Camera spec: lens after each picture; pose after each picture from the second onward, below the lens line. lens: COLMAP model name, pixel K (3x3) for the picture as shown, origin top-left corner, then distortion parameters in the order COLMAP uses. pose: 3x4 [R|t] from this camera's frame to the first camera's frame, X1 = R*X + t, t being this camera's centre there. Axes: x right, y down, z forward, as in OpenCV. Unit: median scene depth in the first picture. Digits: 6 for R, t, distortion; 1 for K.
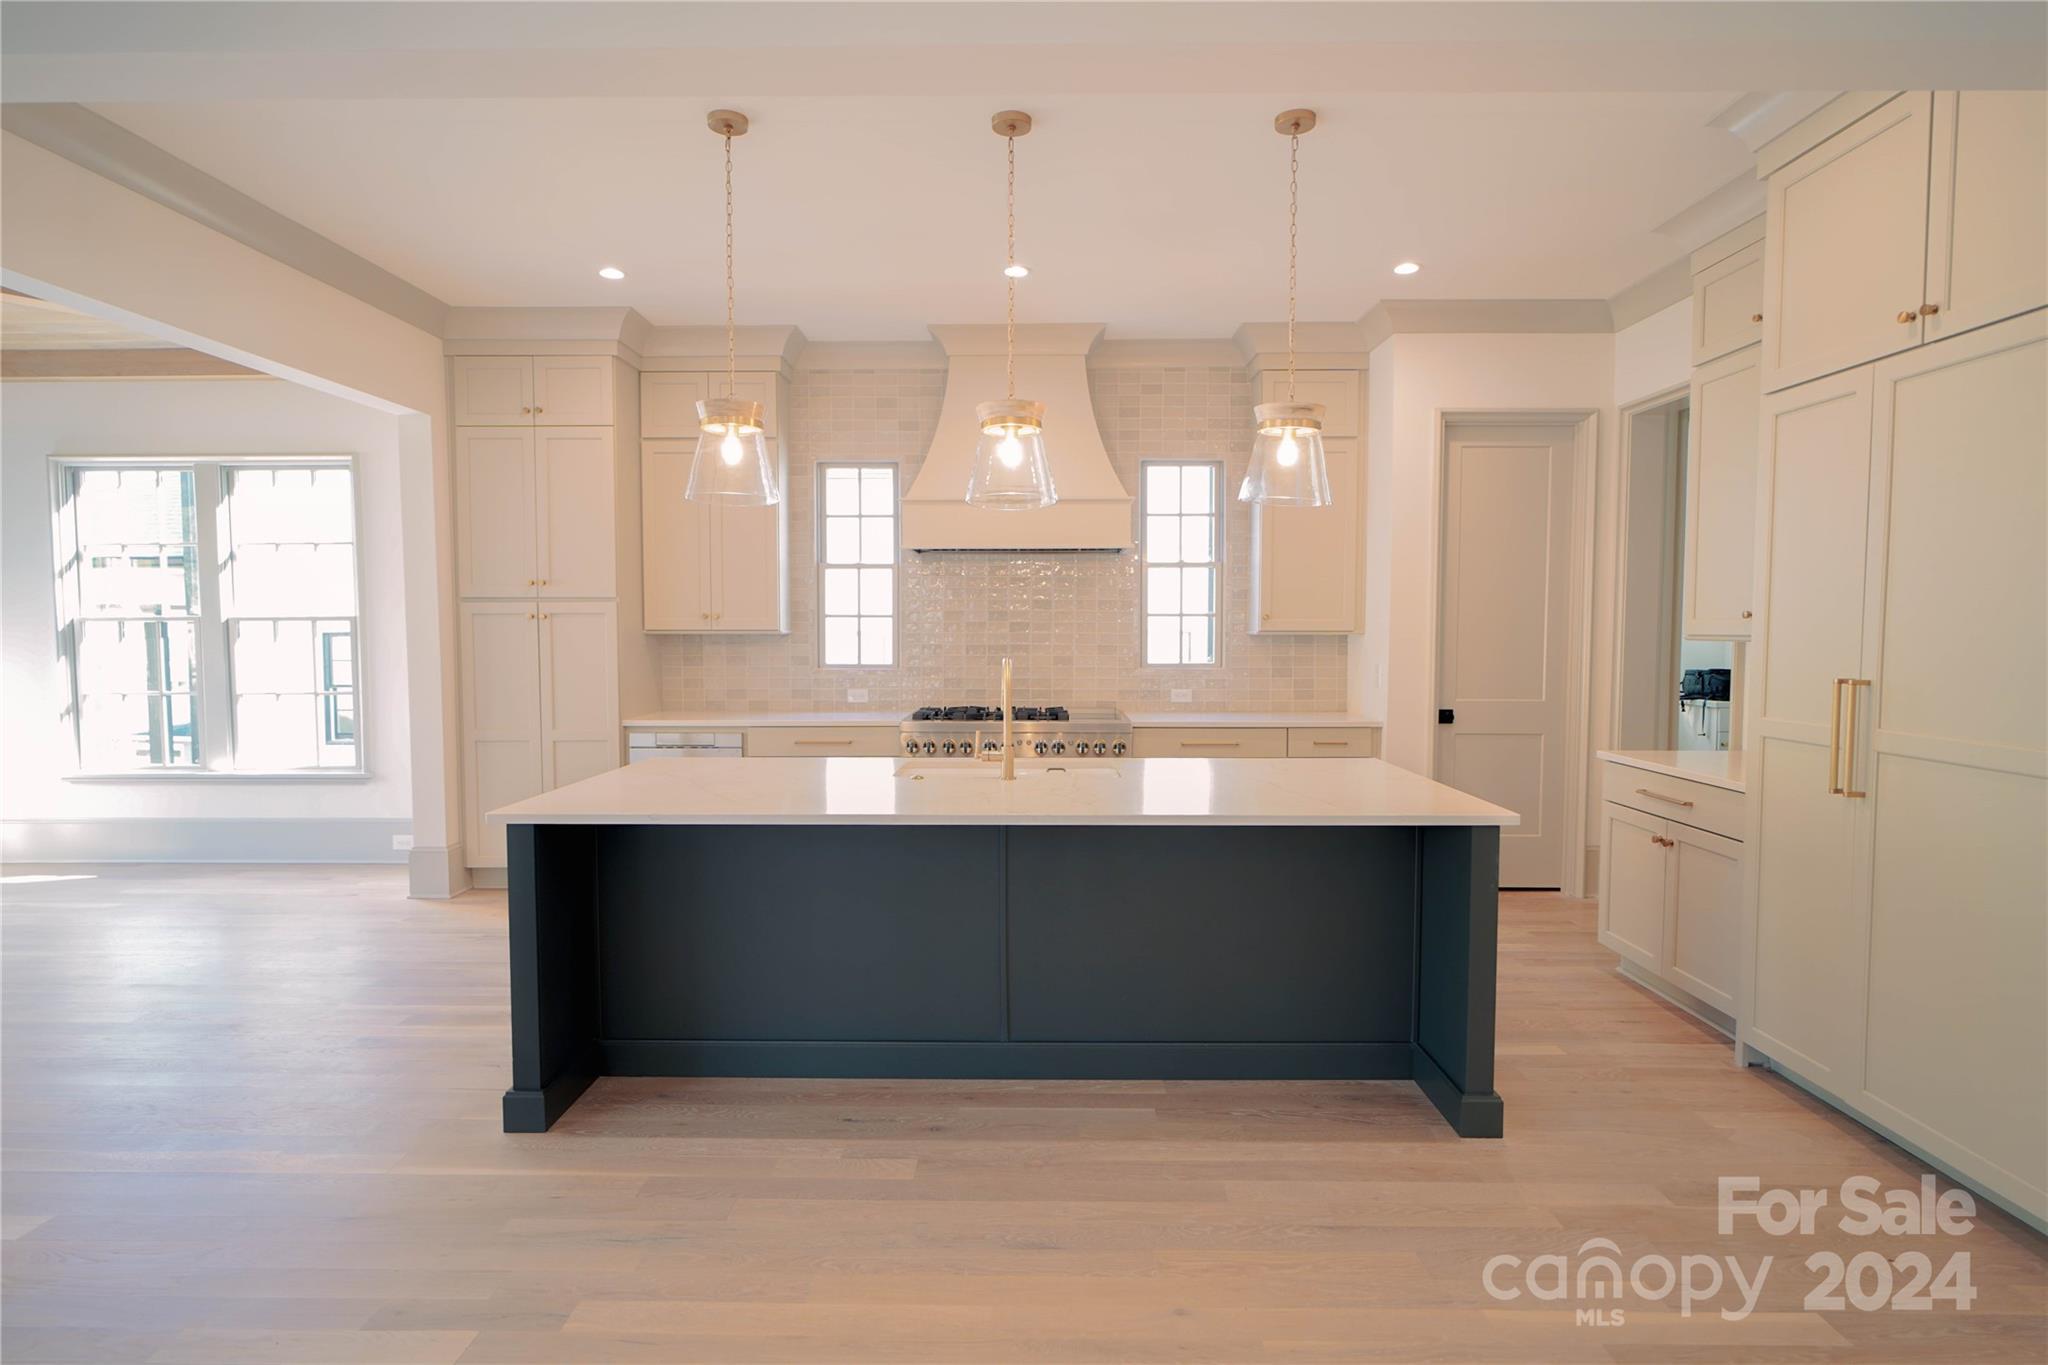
lens RADIAL K [[1051.8, 0, 1027.1], [0, 1051.8, 687.0], [0, 0, 1]] dist [-0.002077, 0.000171]
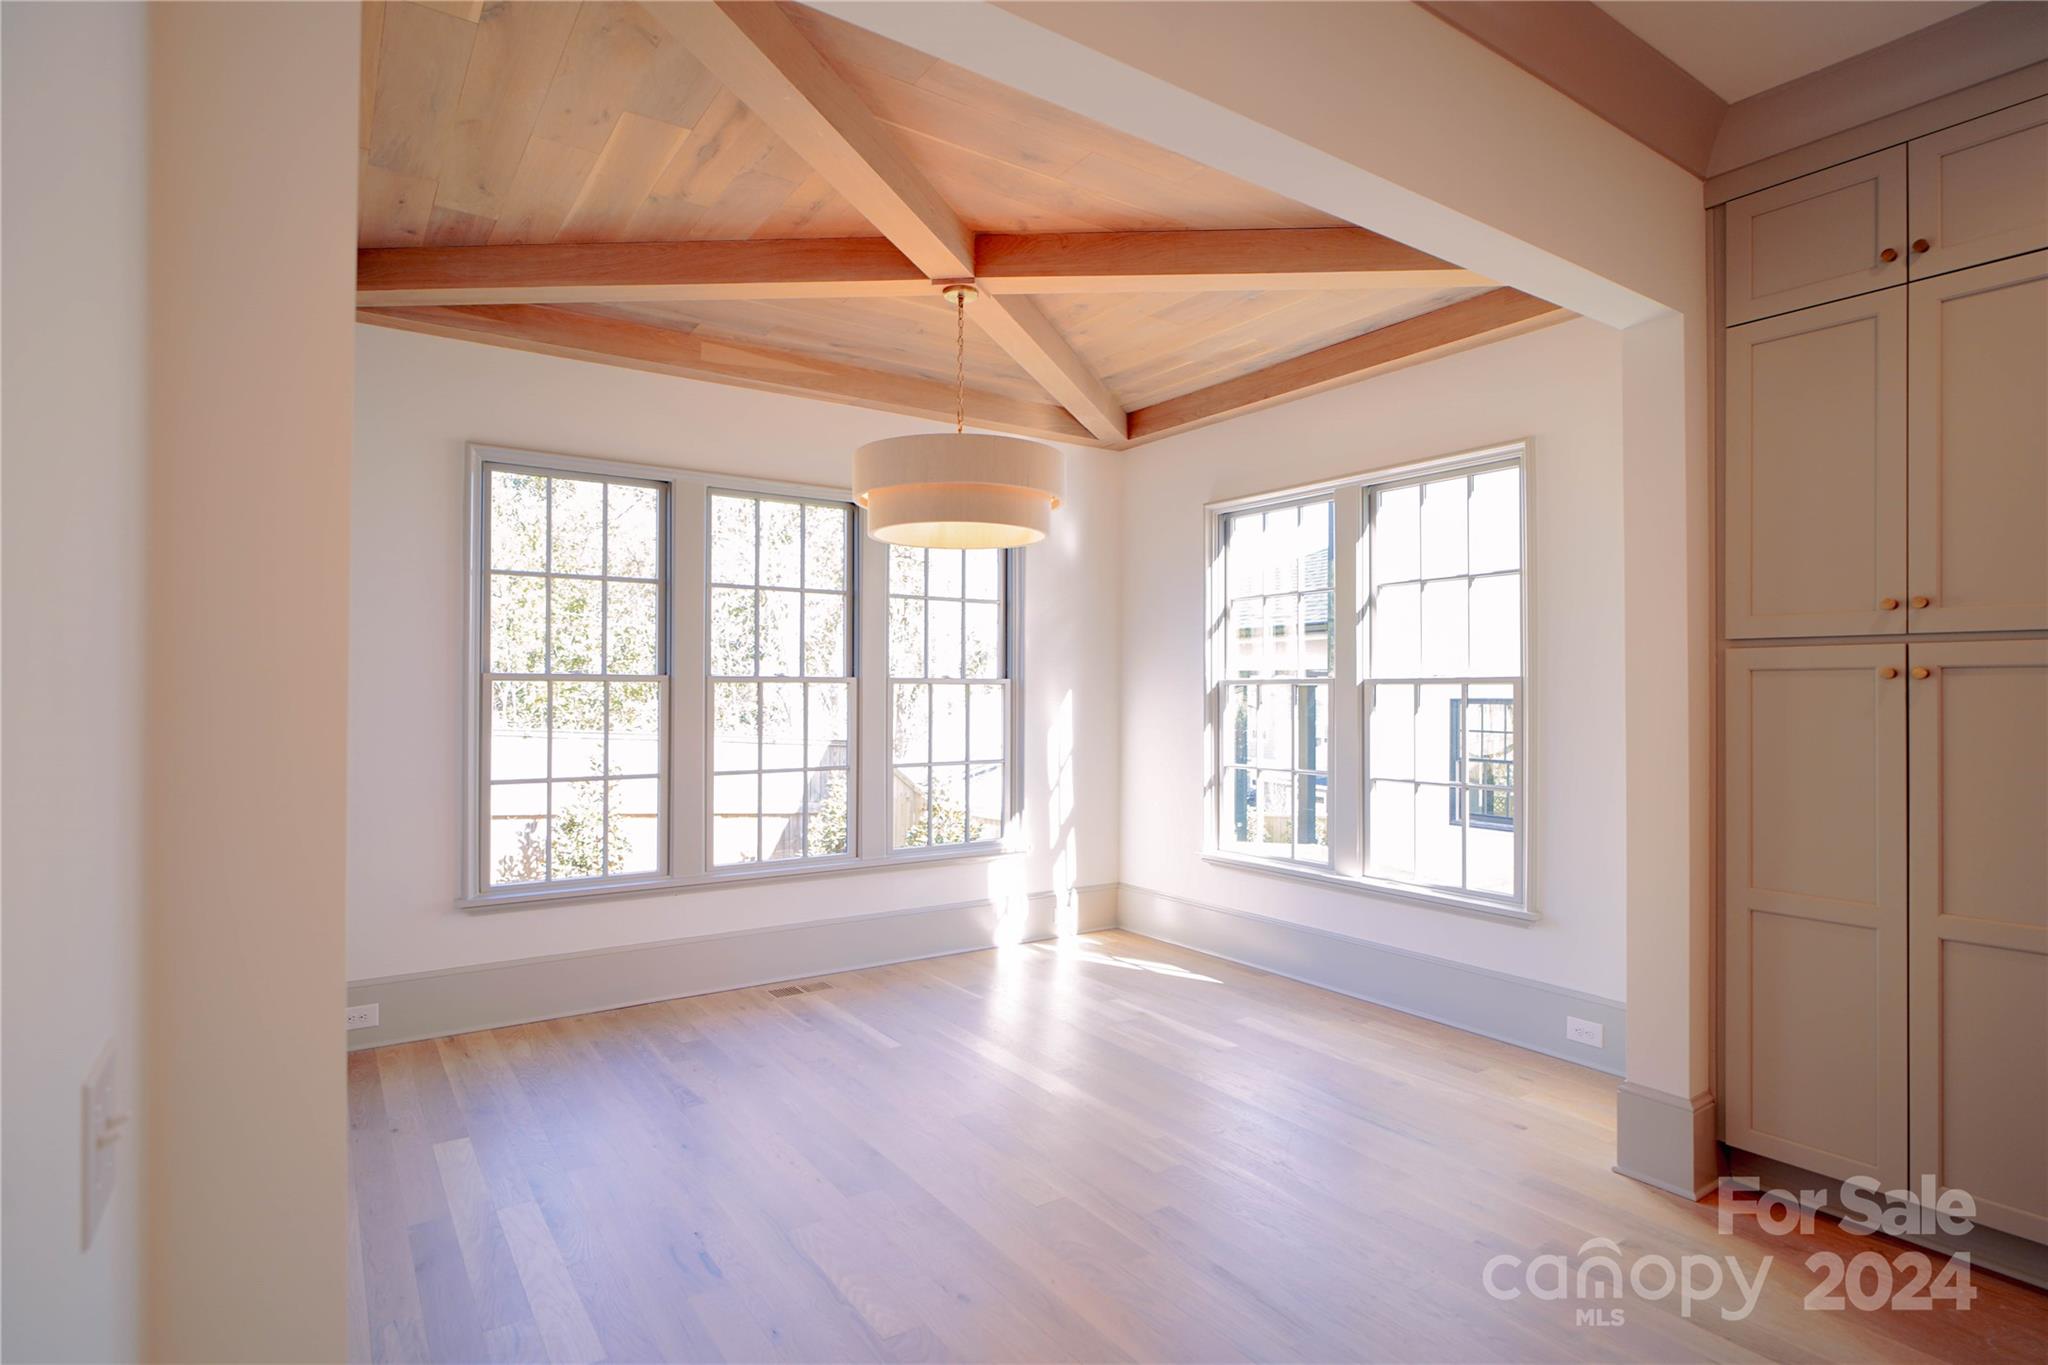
lens RADIAL K [[1051.8, 0, 1035.6], [0, 1051.8, 673.7], [0, 0, 1]] dist [-0.002077, 0.000171]
pose [[0.584148, -0.010004, -0.811585, -0.276449], [-0.049292, 0.997641, -0.047776, -0.021660], [0.810149, 0.067913, 0.582277, 0.356638]]
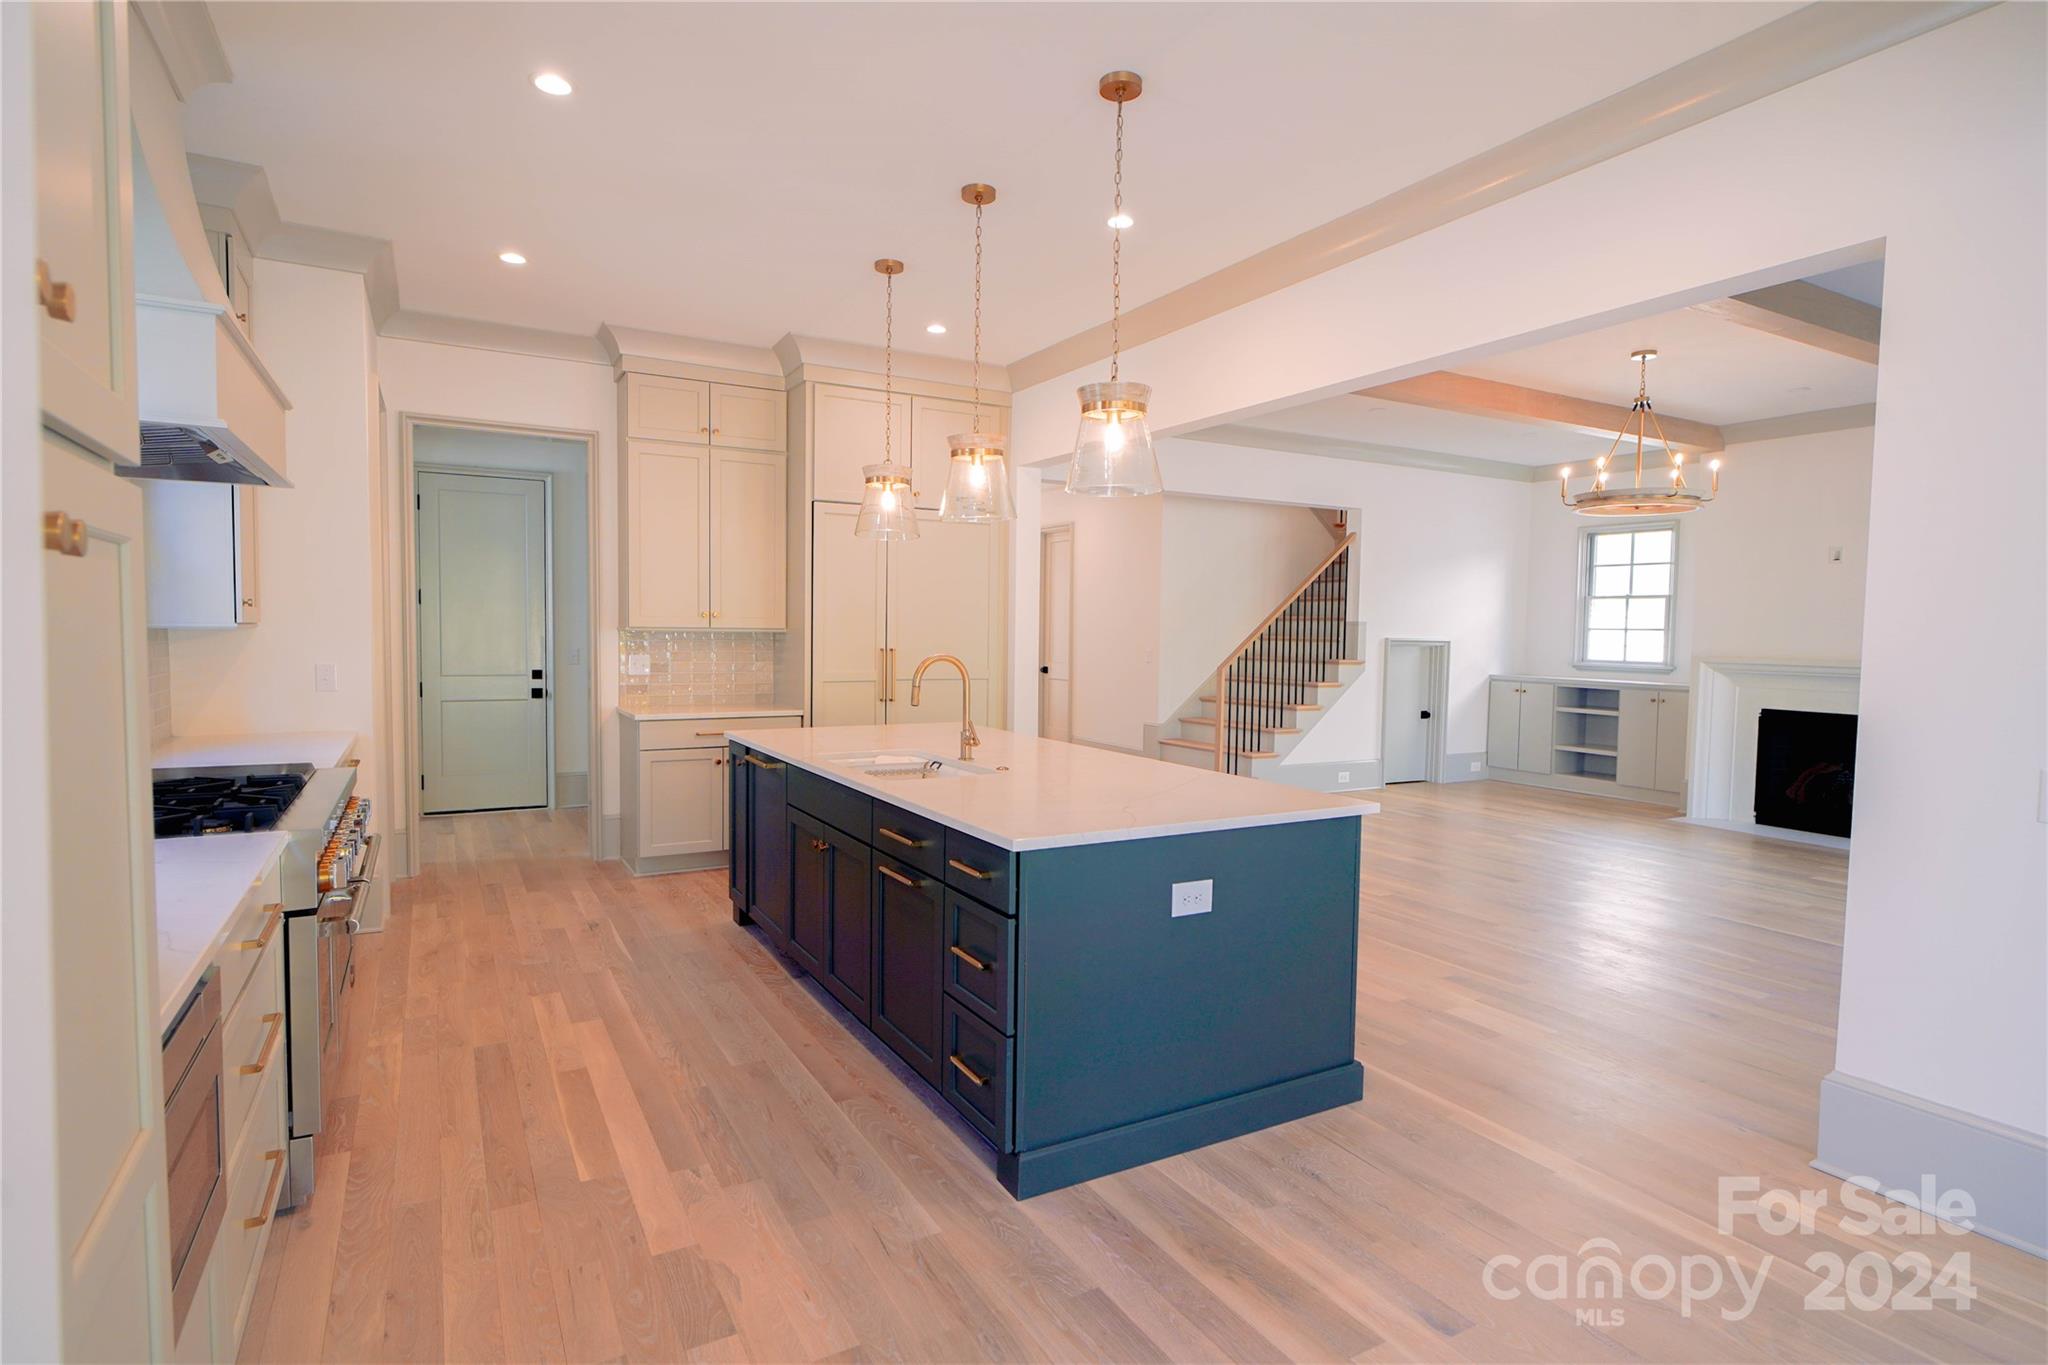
lens RADIAL K [[1051.8, 0, 1027.9], [0, 1051.8, 677.4], [0, 0, 1]] dist [-0.002077, 0.000171]
pose [[-0.505654, -0.049159, 0.861335, -0.586428], [0.035385, 0.996353, 0.077638, -0.049319], [-0.862011, 0.069736, -0.502070, 0.857481]]
